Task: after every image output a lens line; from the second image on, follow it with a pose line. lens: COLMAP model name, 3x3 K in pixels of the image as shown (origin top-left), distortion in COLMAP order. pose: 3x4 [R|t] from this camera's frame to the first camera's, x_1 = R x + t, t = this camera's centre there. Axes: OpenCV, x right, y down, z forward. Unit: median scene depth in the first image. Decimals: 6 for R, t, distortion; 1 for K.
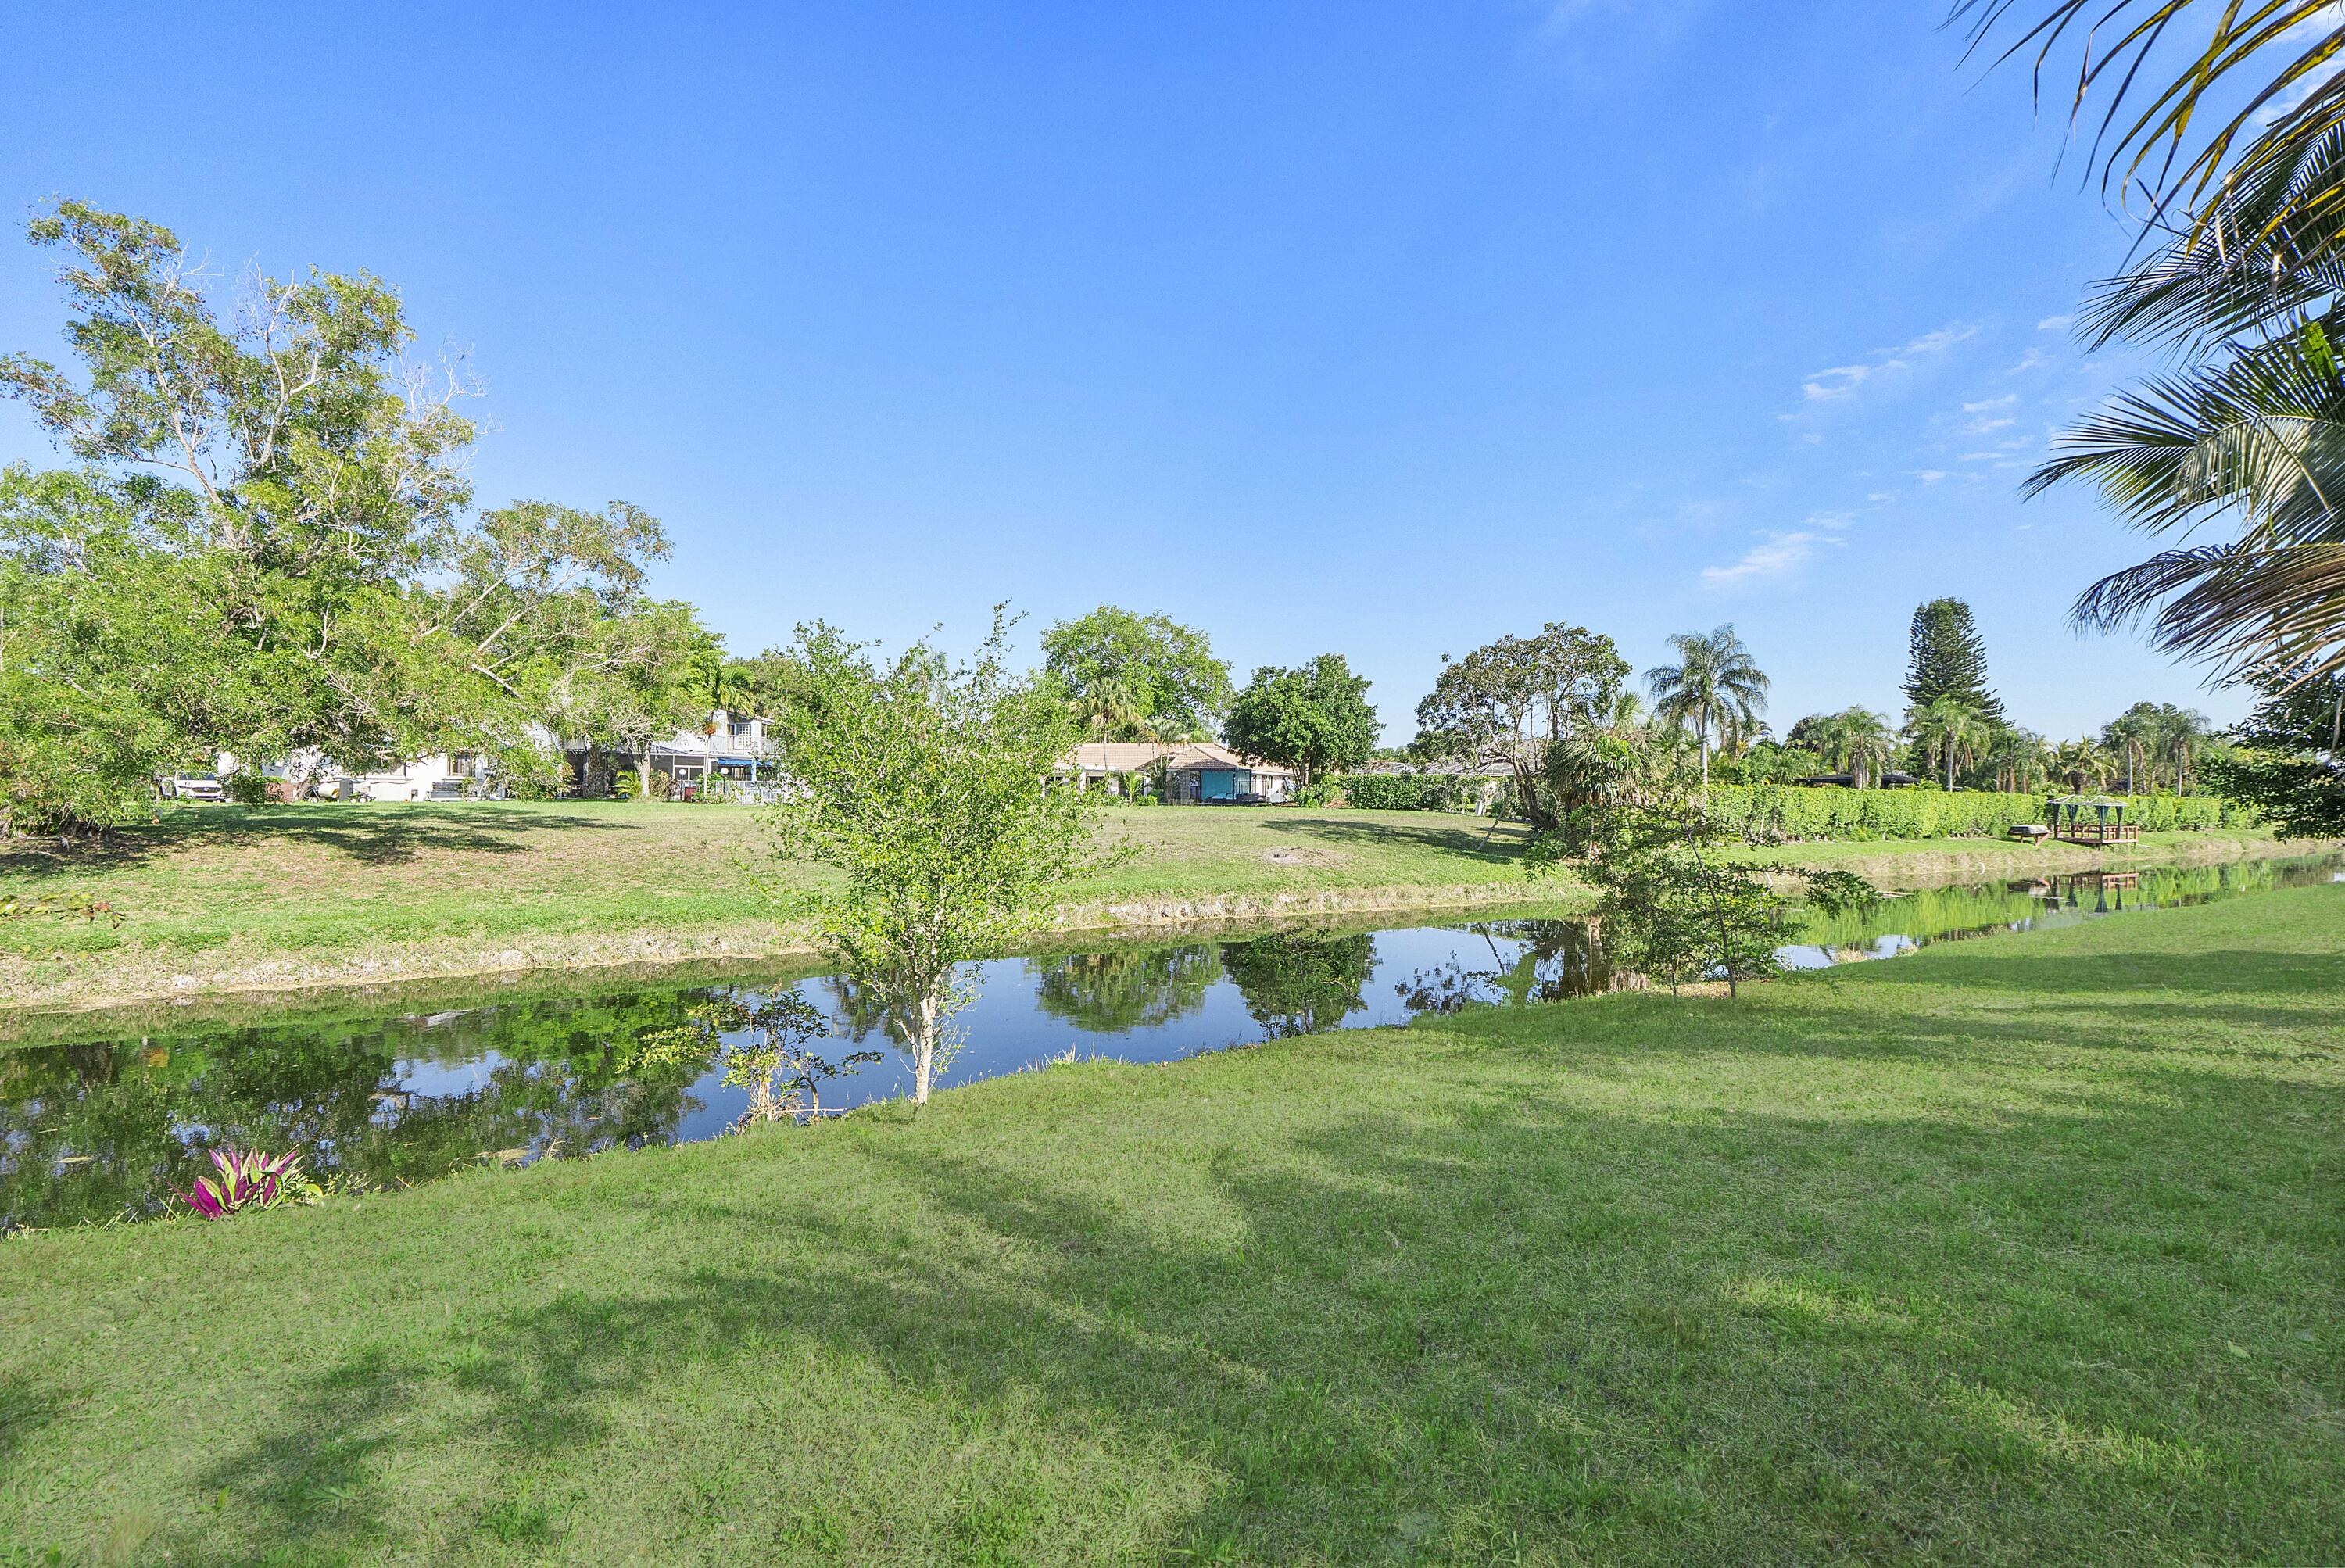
lens RADIAL K [[999.3, 0, 1184.3], [0, 999.3, 780.2], [0, 0, 1]] dist [-0.005345, -0.000451]
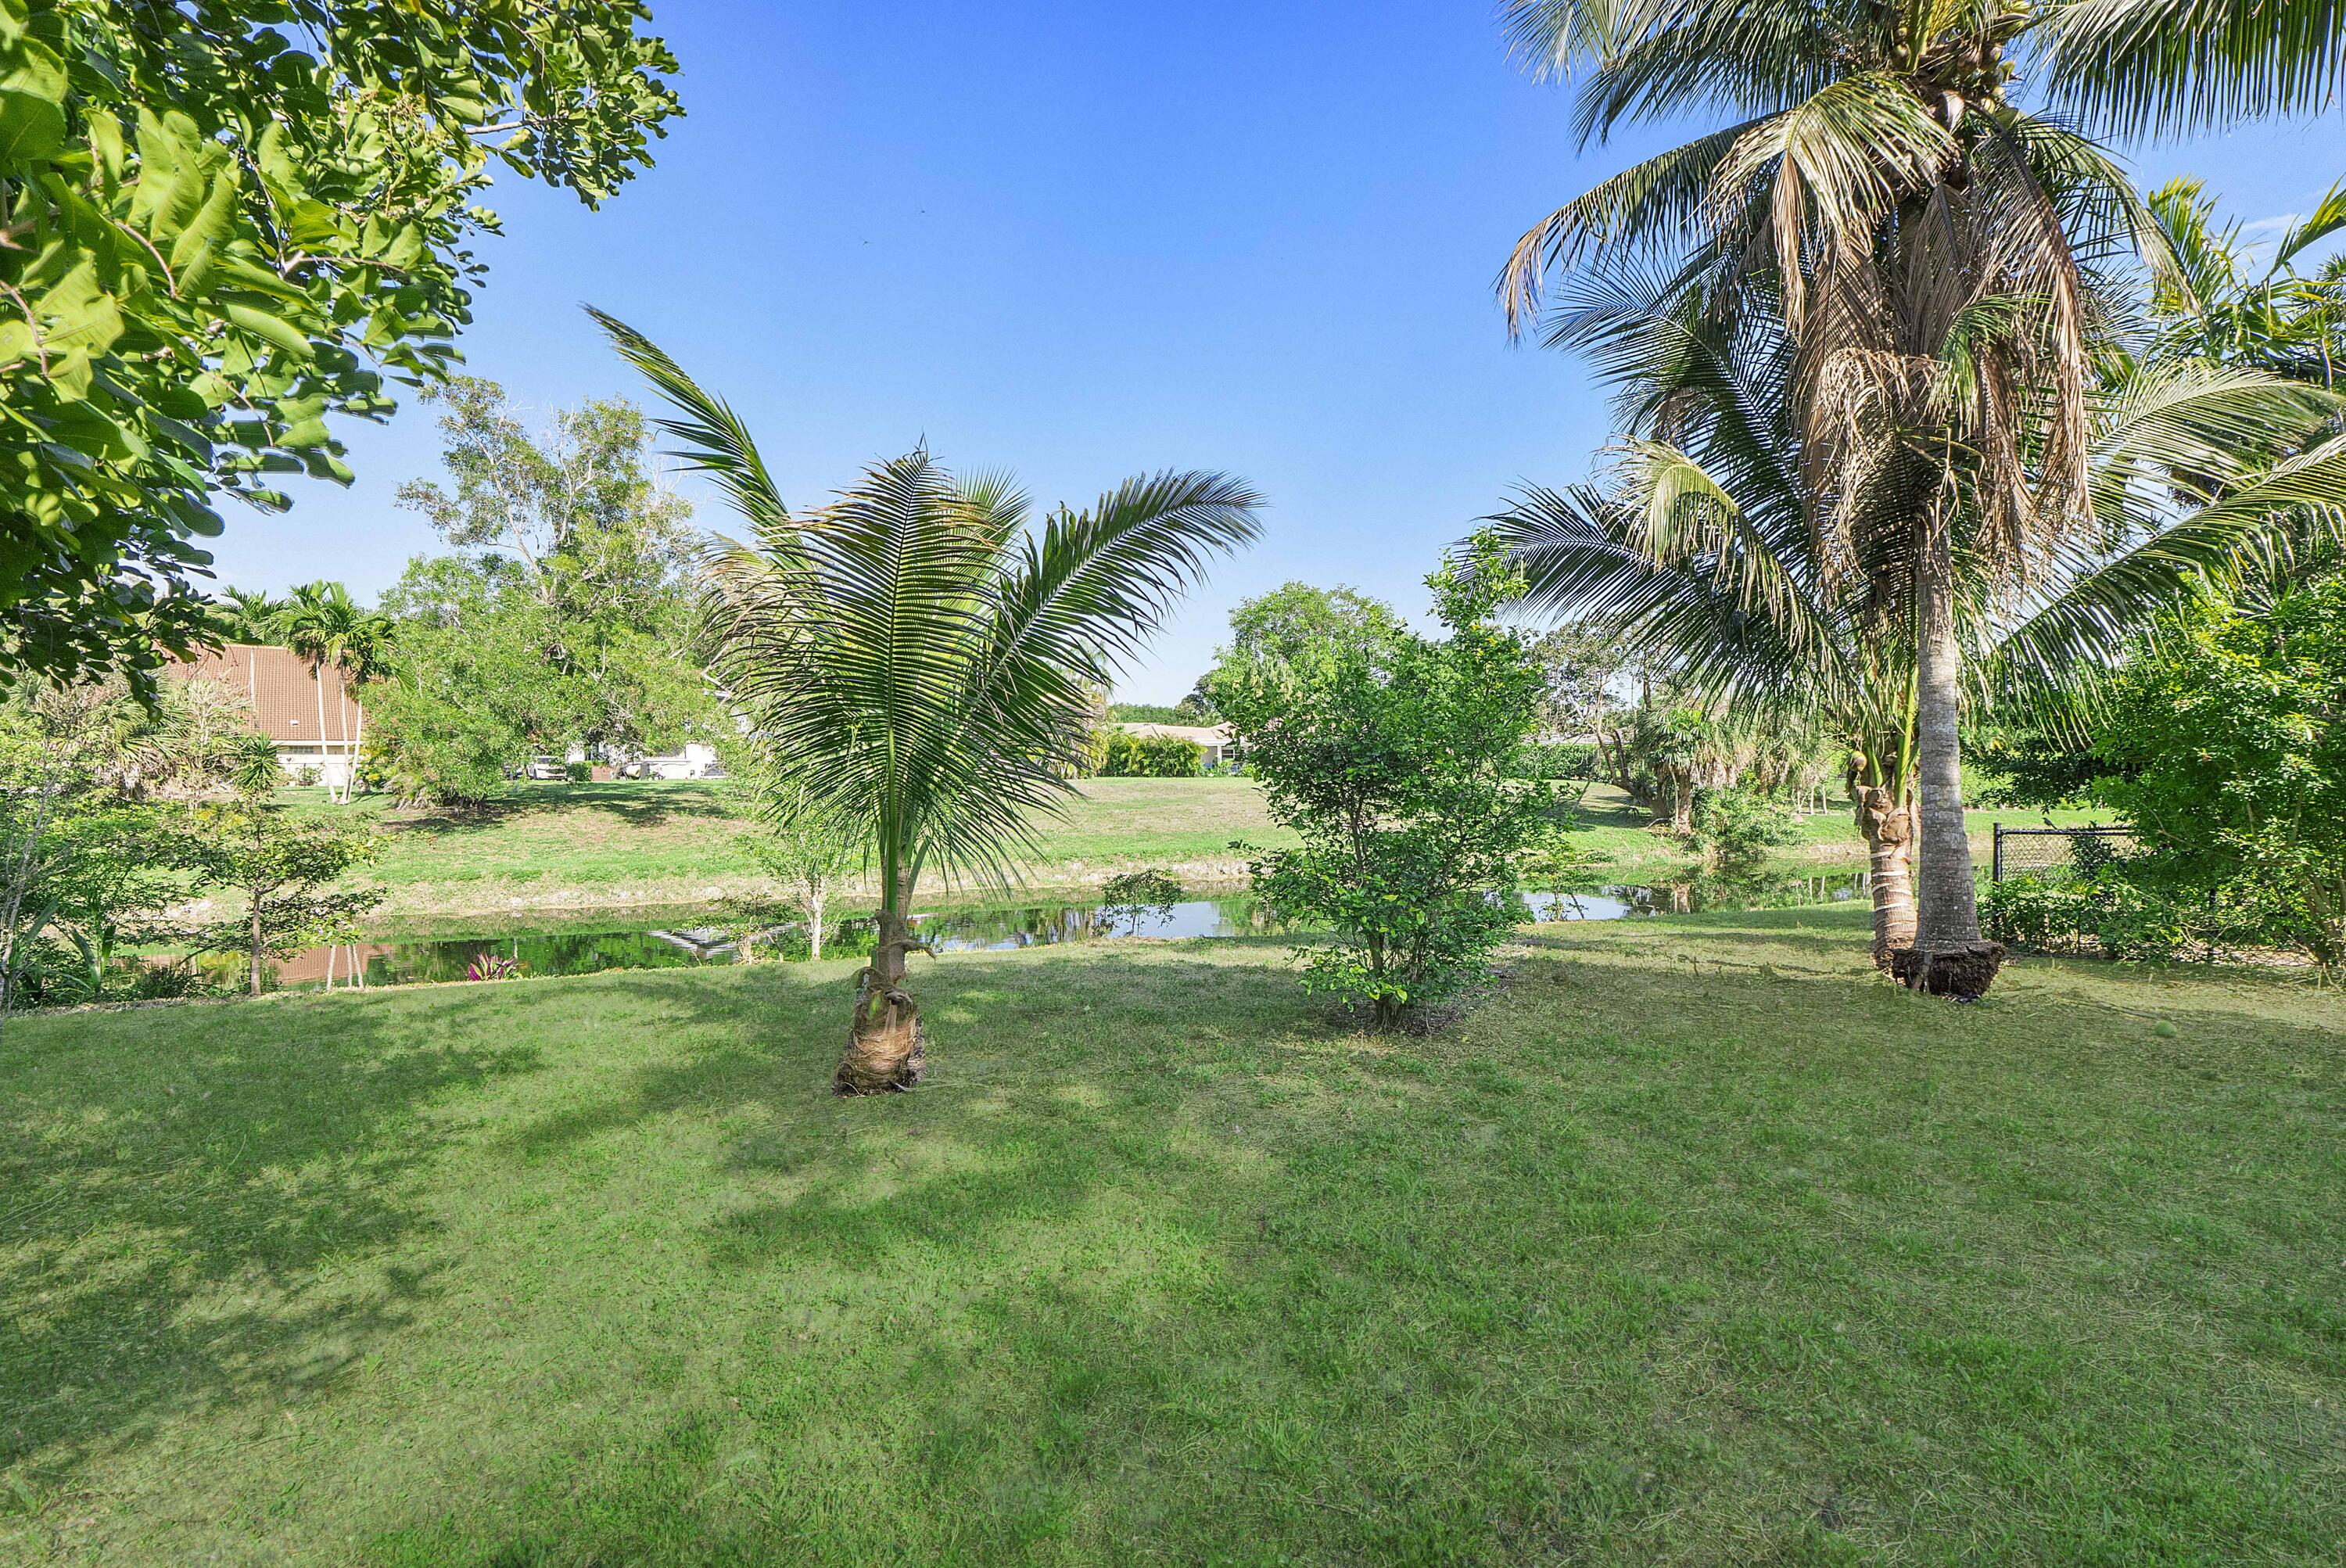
lens RADIAL K [[999.8, 0, 1184.8], [0, 999.8, 780.2], [0, 0, 1]] dist [-0.005345, -0.000451]
pose [[0.974080, -0.007143, -0.226092, 0.245505], [0.014100, 0.999475, 0.029168, -0.010027], [0.225765, -0.031600, 0.973669, -0.182646]]
